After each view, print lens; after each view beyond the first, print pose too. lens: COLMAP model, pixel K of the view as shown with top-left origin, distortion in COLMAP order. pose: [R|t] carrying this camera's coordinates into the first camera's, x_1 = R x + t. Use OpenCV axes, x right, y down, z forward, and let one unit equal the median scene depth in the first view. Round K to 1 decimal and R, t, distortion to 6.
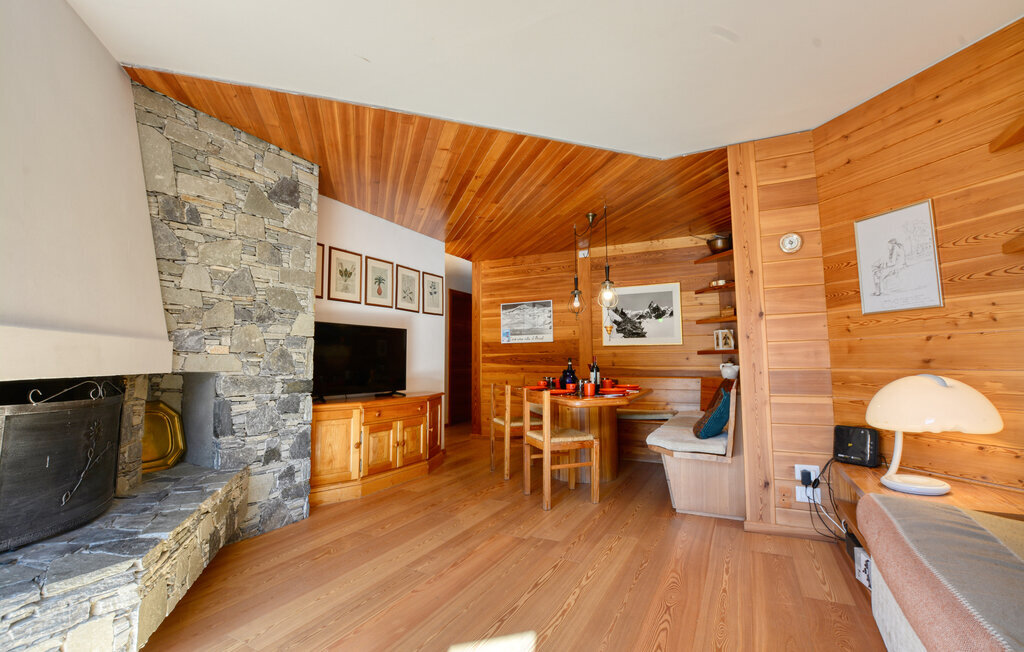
lens RADIAL K [[443.9, 0, 512.0], [0, 443.9, 326.0], [0, 0, 1]] dist [-0.002458, -0.000082]
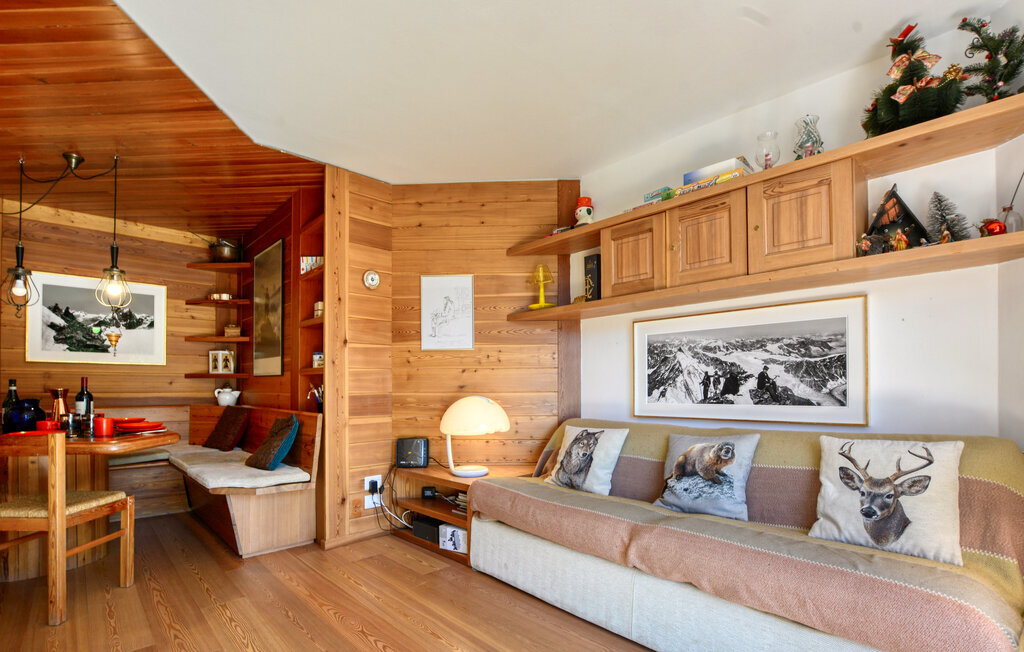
lens RADIAL K [[467.5, 0, 511.9], [0, 467.5, 386.6], [0, 0, 1]] dist [-0.002257, -0.000139]
pose [[0.376817, 0.004638, 0.926276, -0.307481], [-0.077131, 0.996672, 0.026387, 0.019714], [-0.923071, -0.081388, 0.375921, 0.210973]]
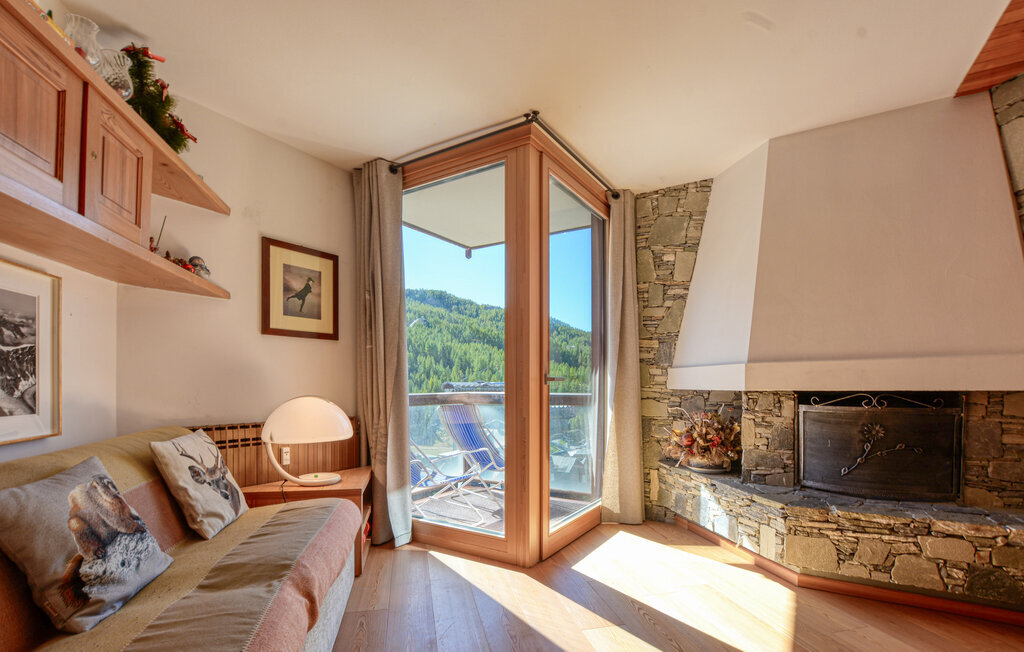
lens RADIAL K [[471.3, 0, 511.6], [0, 471.3, 361.1], [0, 0, 1]] dist [-0.035542, 0.000374]
pose [[-0.787834, -0.022972, -0.615460, 0.398218], [0.062601, 0.991142, -0.117127, 0.062961], [0.612698, -0.130805, -0.779417, 0.743358]]
